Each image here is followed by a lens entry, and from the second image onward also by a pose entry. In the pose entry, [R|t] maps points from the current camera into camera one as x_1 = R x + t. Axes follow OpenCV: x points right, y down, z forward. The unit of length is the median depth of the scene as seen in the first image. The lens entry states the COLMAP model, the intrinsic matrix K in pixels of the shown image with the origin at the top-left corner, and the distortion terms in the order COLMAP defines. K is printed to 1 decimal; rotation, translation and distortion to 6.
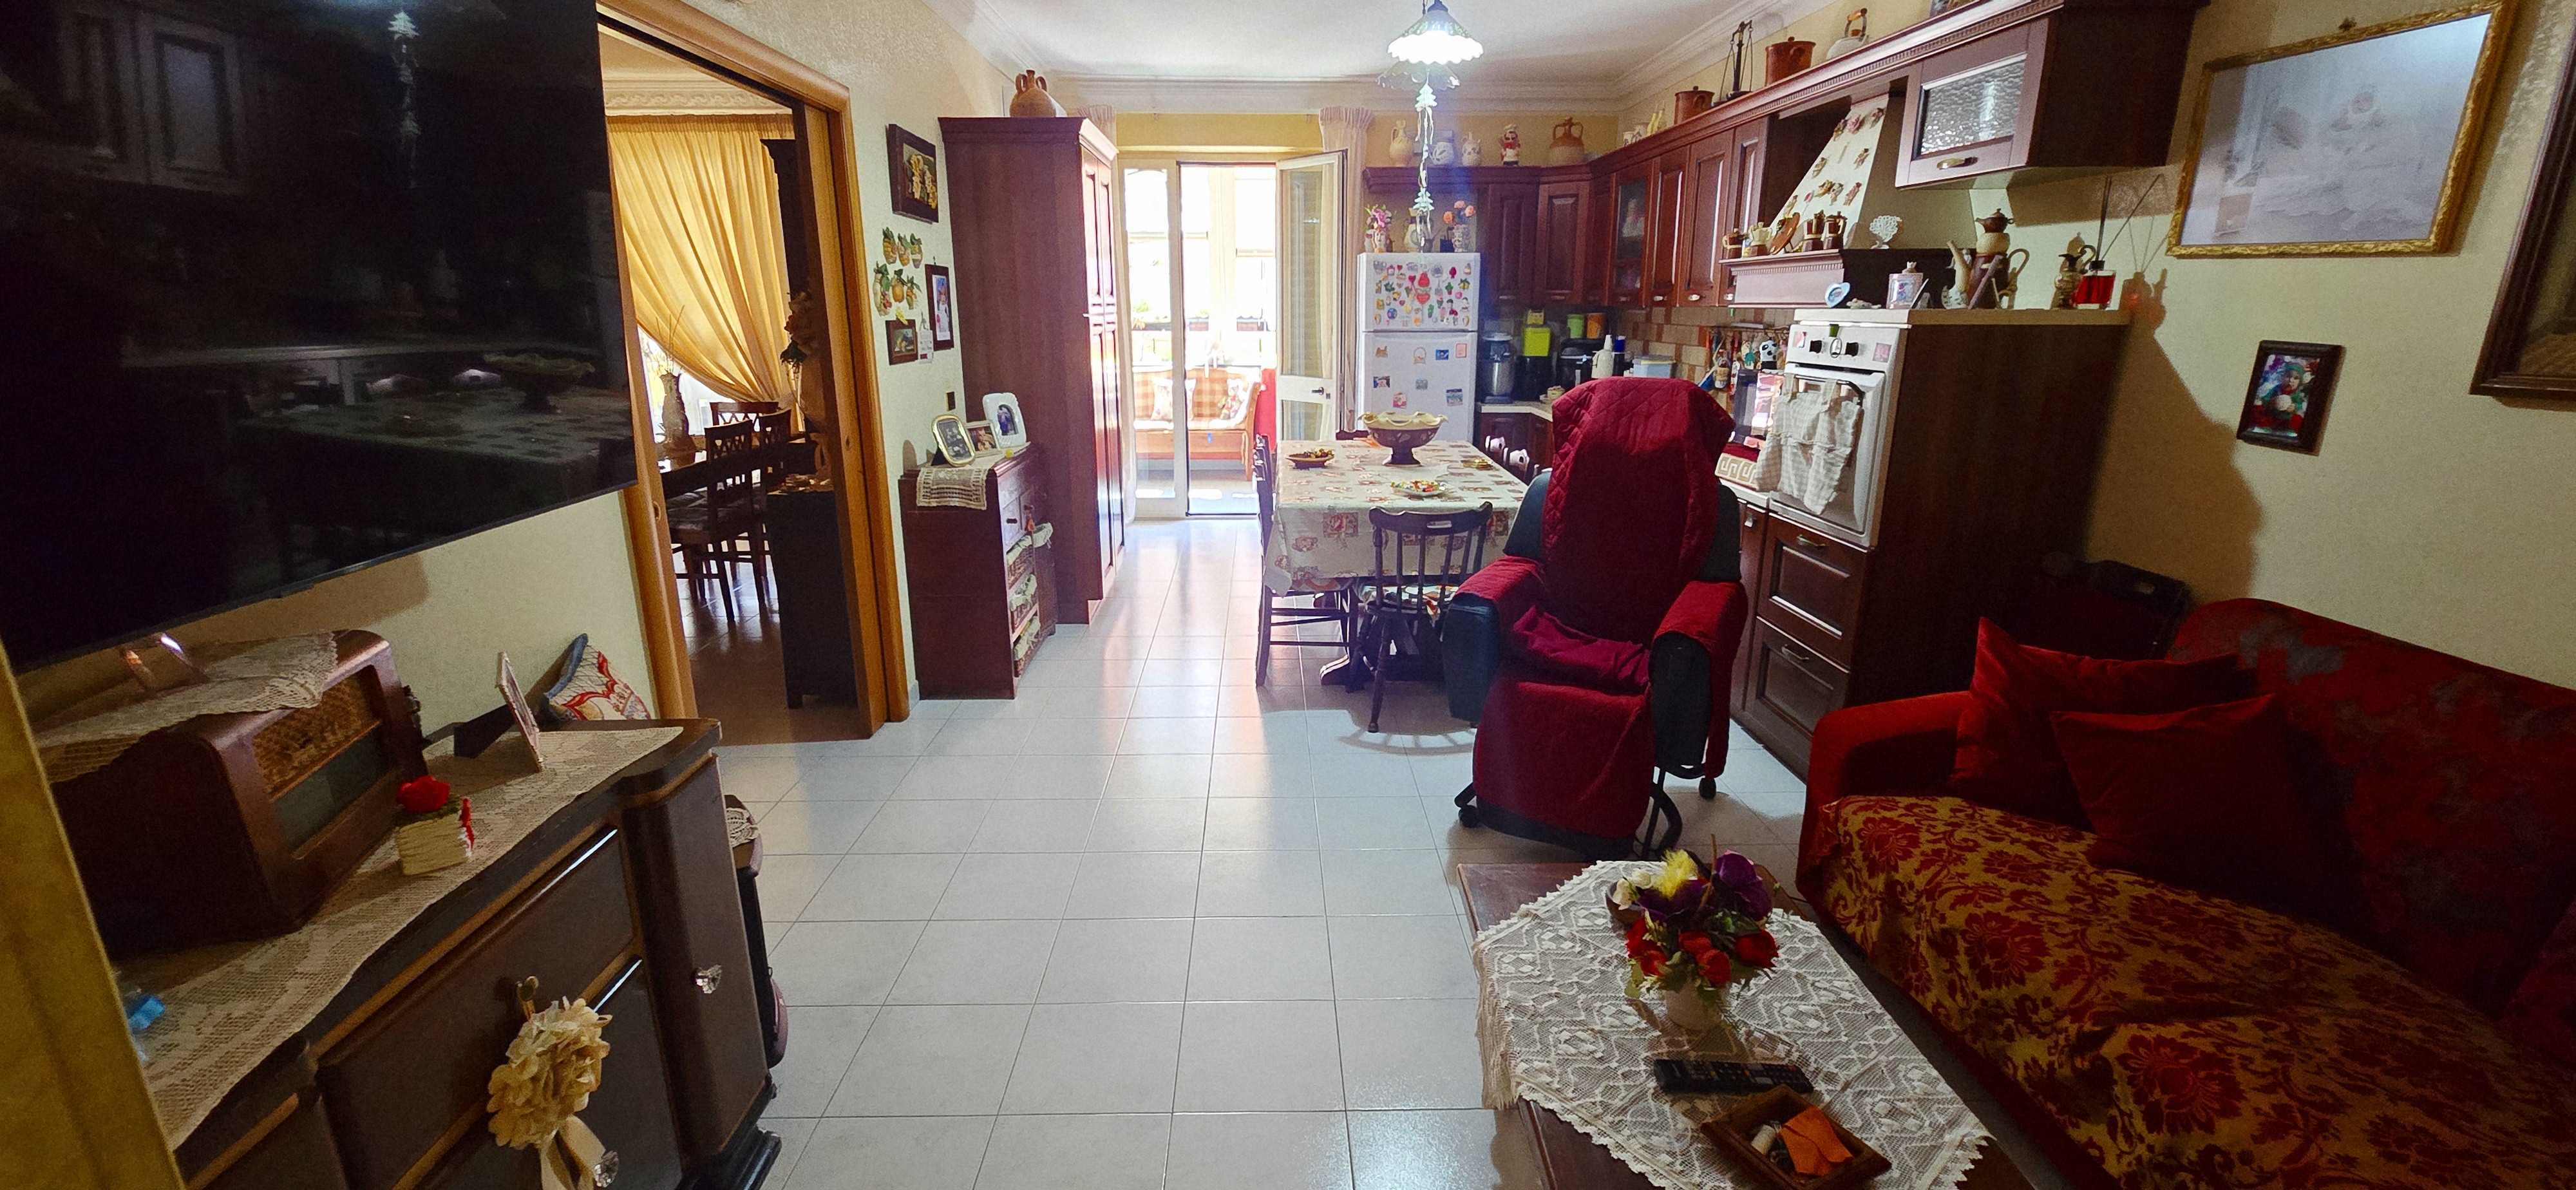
lens RADIAL K [[1049.8, 0, 1285.3], [0, 1049.8, 583.4], [0, 0, 1]] dist [-0.002237, 0.000008]
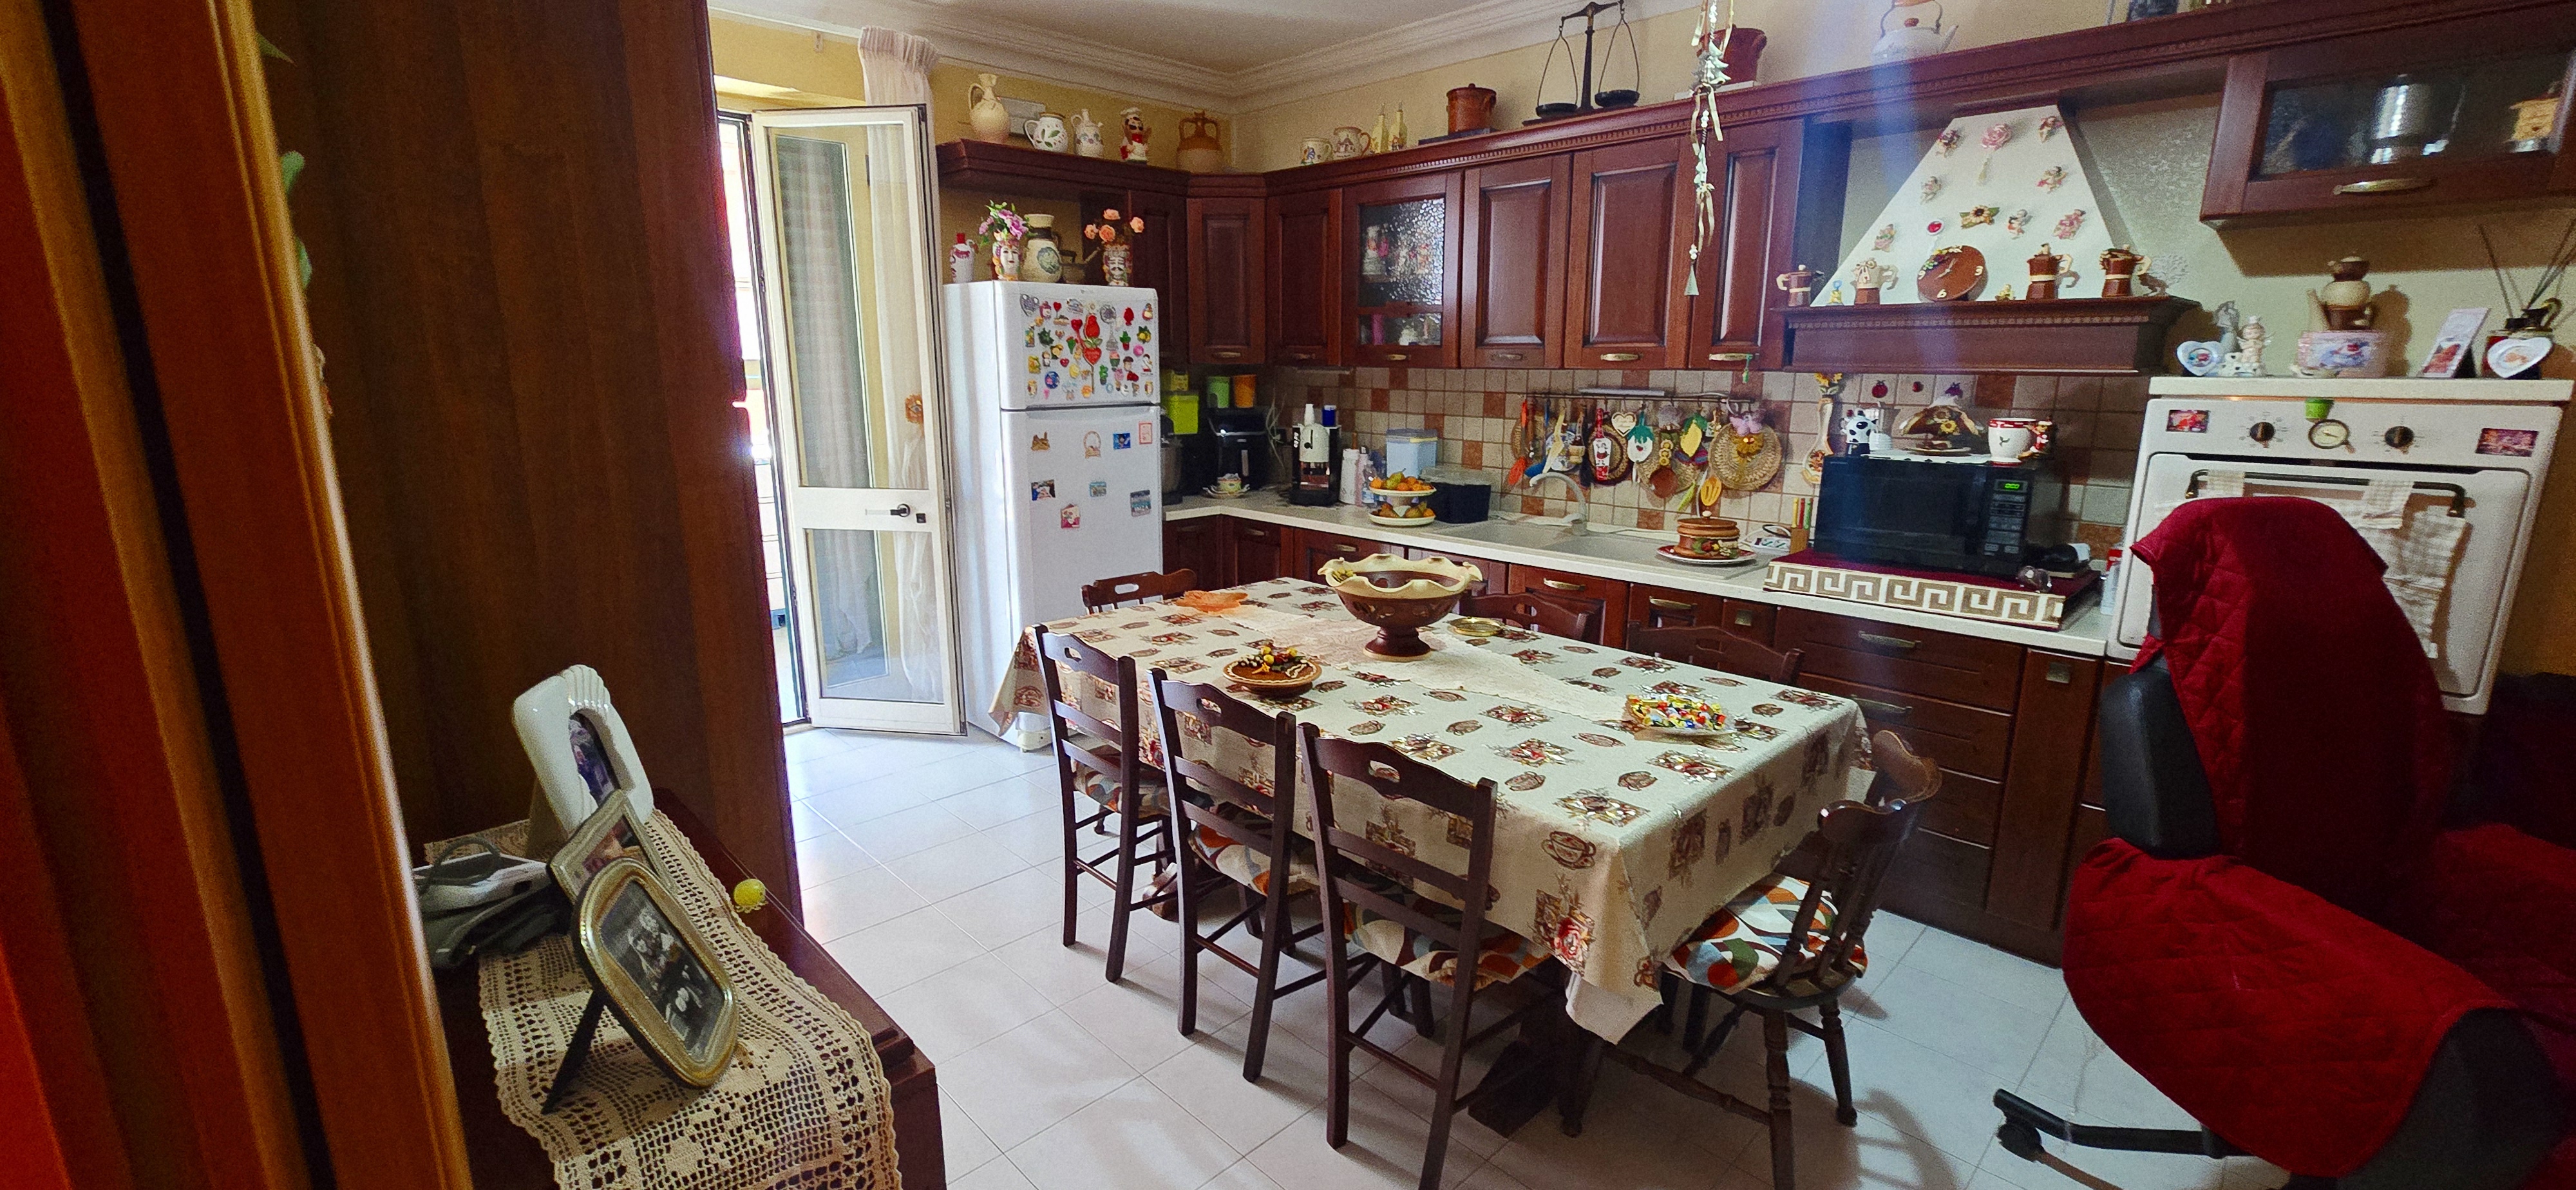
lens RADIAL K [[1056.3, 0, 1286.6], [0, 1056.3, 585.5], [0, 0, 1]] dist [-0.004381, 0.002914]
pose [[0.733162, -0.142610, 0.664933, -0.433965], [0.173918, 0.984569, 0.019400, -0.241930], [-0.657439, 0.101421, 0.746651, 0.878418]]
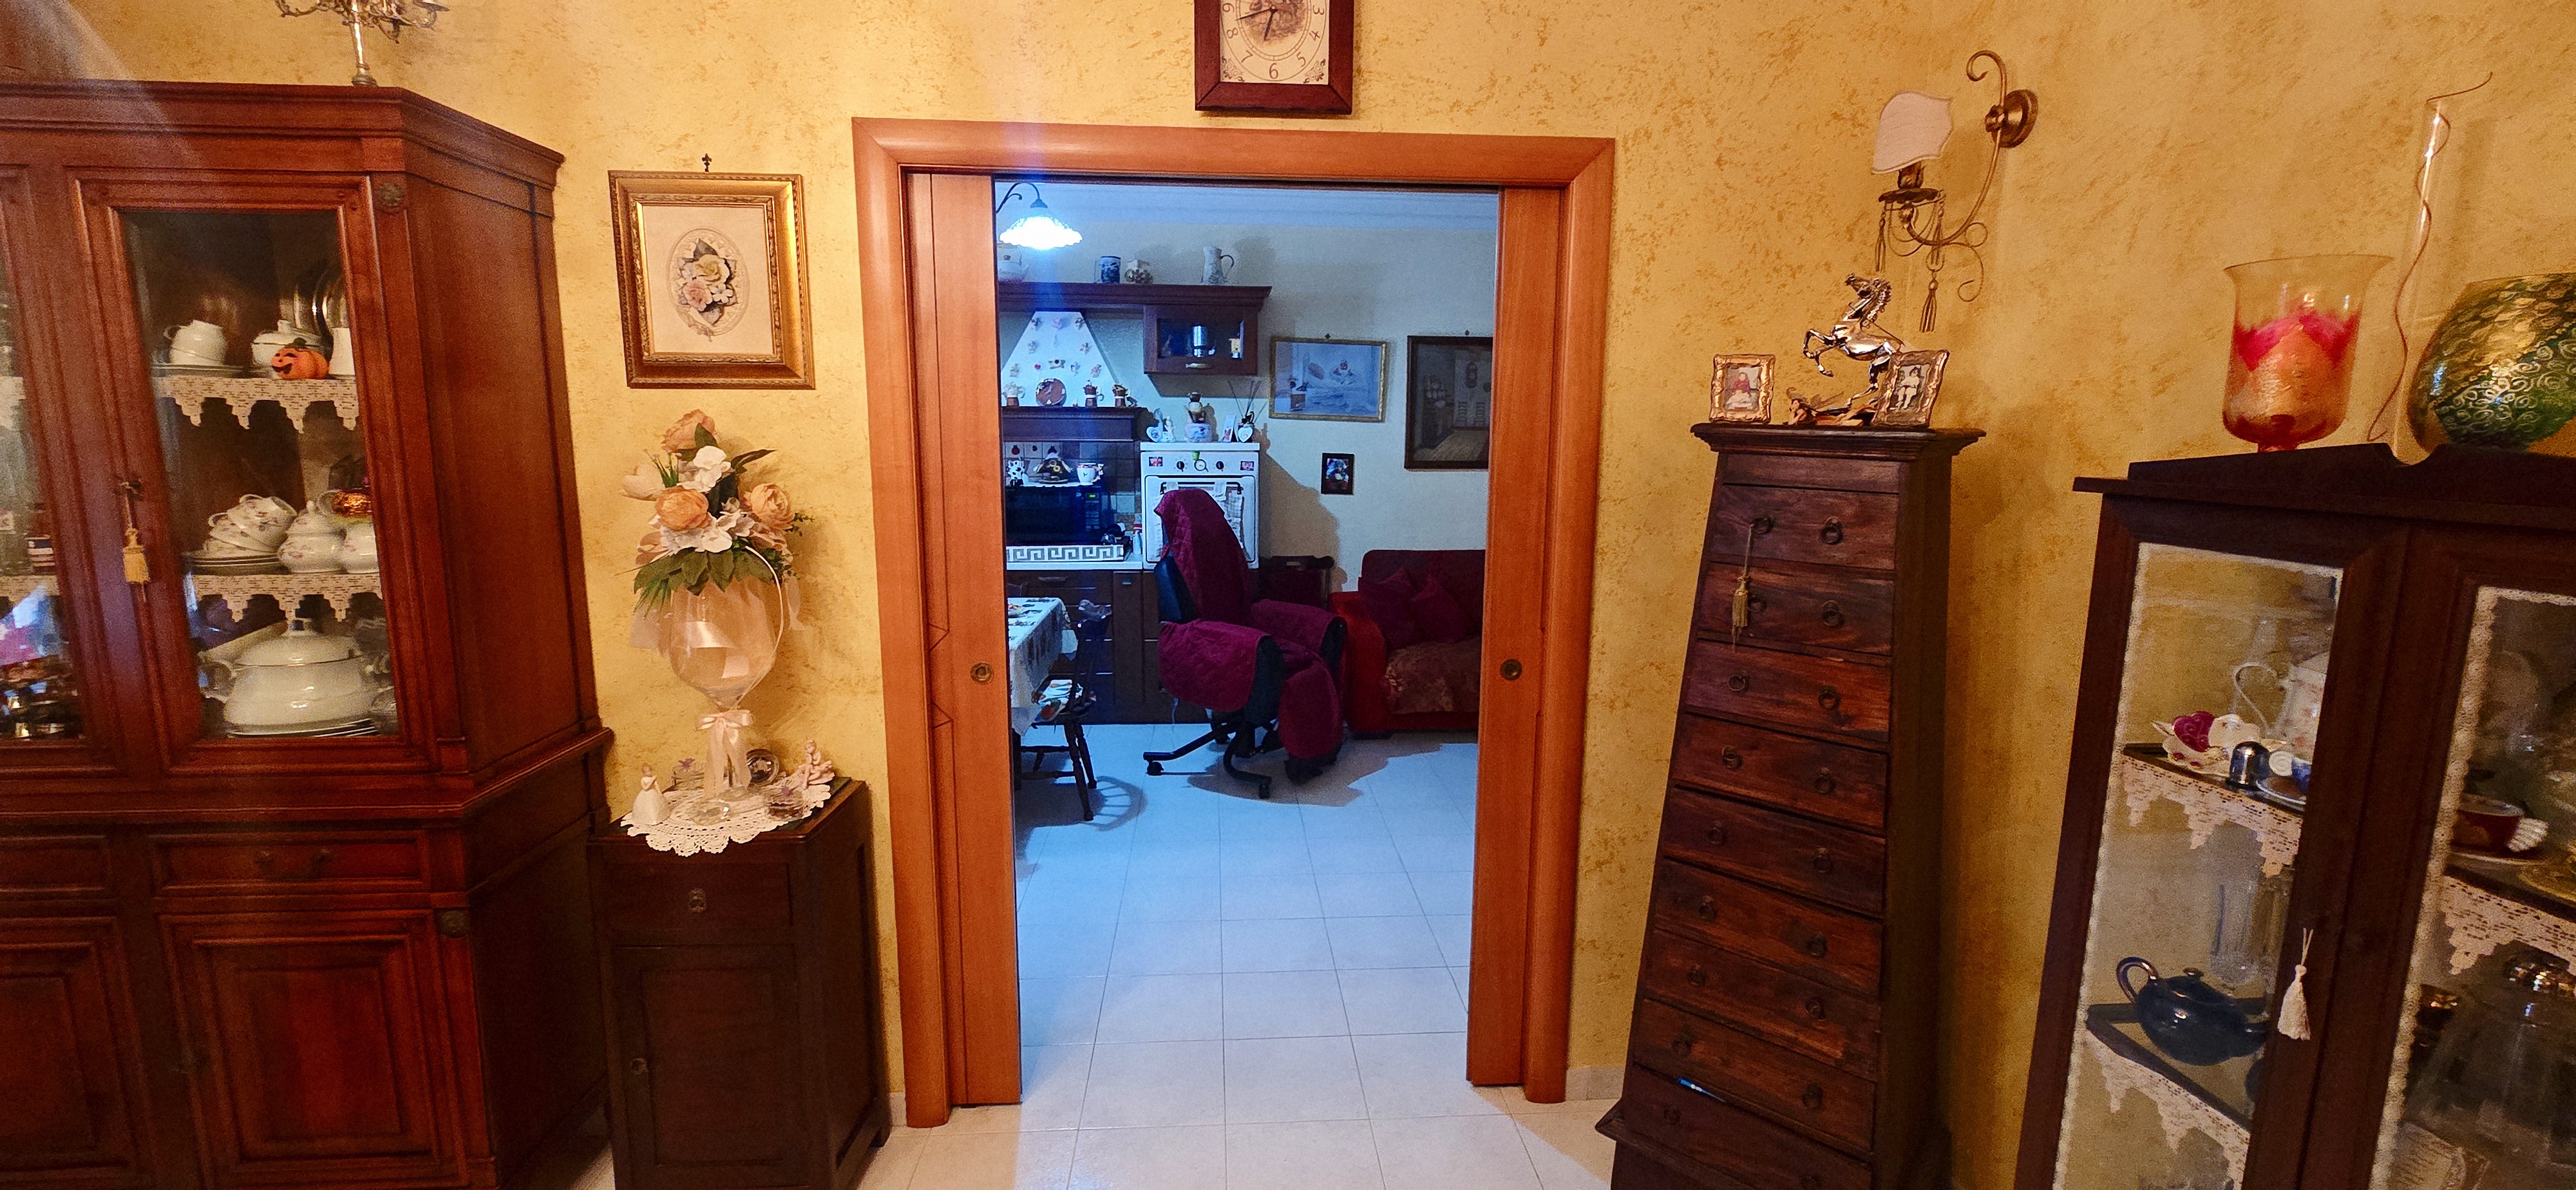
lens RADIAL K [[1056.3, 0, 1286.6], [0, 1056.3, 585.5], [0, 0, 1]] dist [-0.004381, 0.002914]
pose [[-0.046213, -0.153613, 0.987050, -1.156827], [0.251453, 0.954499, 0.160320, -0.259713], [-0.966766, 0.255605, -0.005484, 0.859928]]
